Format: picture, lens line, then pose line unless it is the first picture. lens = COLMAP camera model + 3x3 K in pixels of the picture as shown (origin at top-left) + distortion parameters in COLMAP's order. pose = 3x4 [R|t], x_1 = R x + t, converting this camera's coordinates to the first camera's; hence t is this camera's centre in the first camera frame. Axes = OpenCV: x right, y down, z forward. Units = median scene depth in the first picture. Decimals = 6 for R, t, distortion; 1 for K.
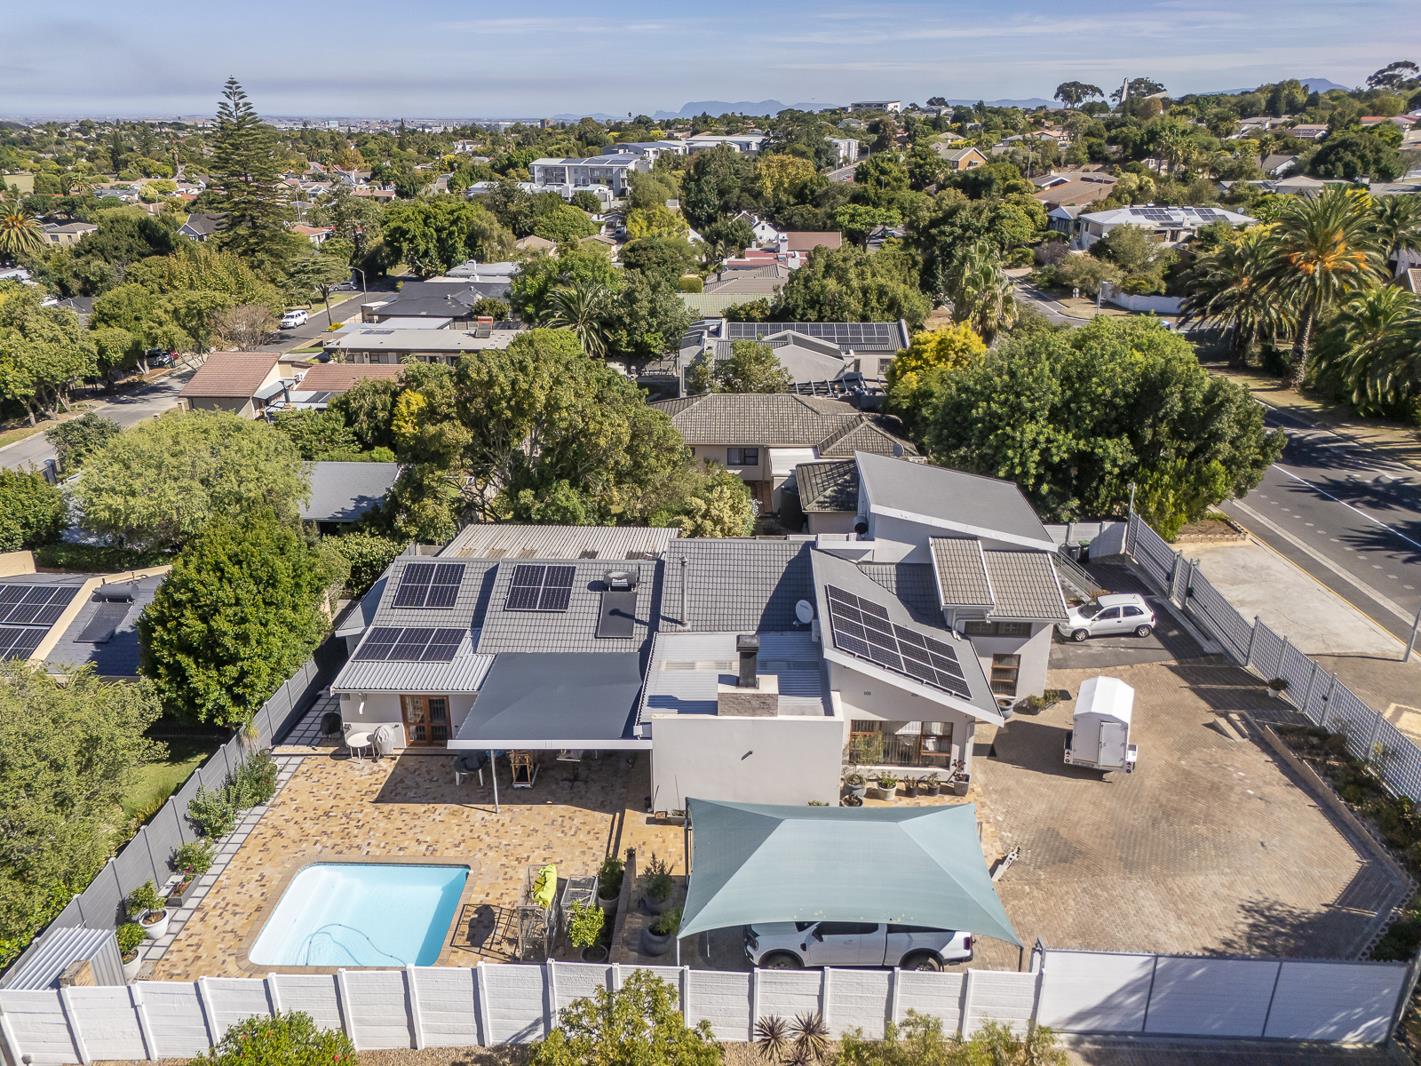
lens RADIAL K [[1046.6, 0, 715.5], [0, 1046.6, 533.0], [0, 0, 1]] dist [0.045651, -0.006511]
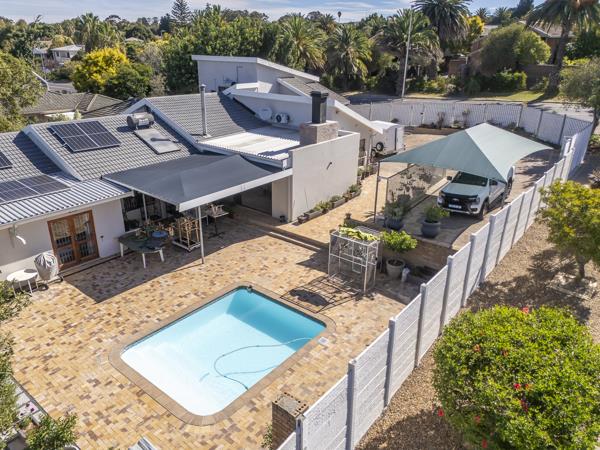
lens RADIAL K [[441.9, 0, 302.1], [0, 441.9, 225.0], [0, 0, 1]] dist [0.045651, -0.006511]
pose [[0.599492, -0.292021, 0.745206, -0.492671], [0.287169, 0.947550, 0.140295, 0.171015], [-0.747090, 0.129894, 0.651908, 0.524125]]
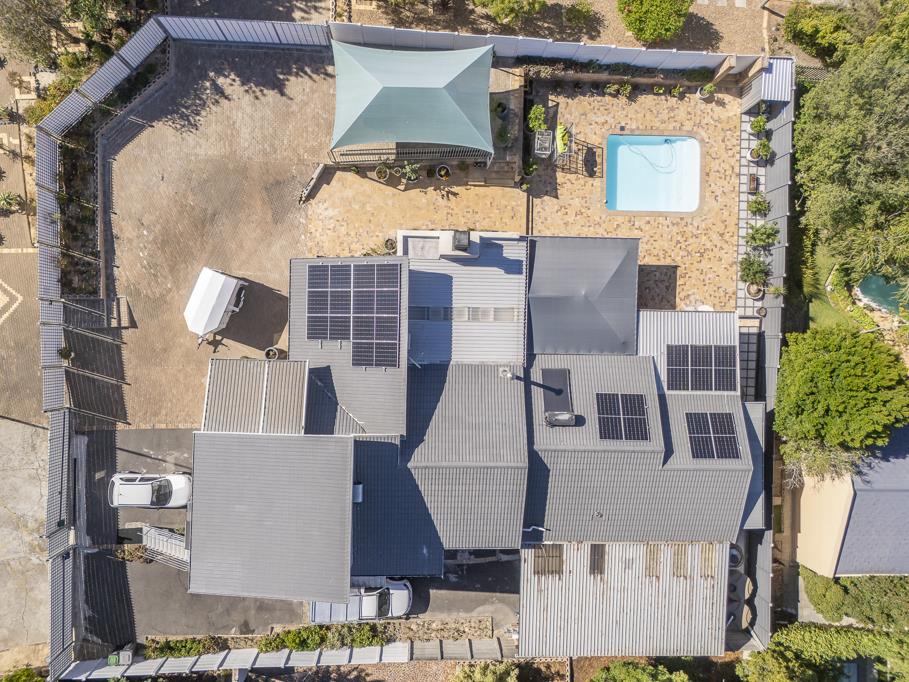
lens RADIAL K [[669.5, 0, 457.7], [0, 669.5, 341.0], [0, 0, 1]] dist [0.045651, -0.006511]
pose [[-0.998184, 0.020219, -0.056751, 0.080864], [-0.060212, -0.365947, 0.928686, -0.721078], [-0.001990, 0.930416, 0.366500, 0.695325]]
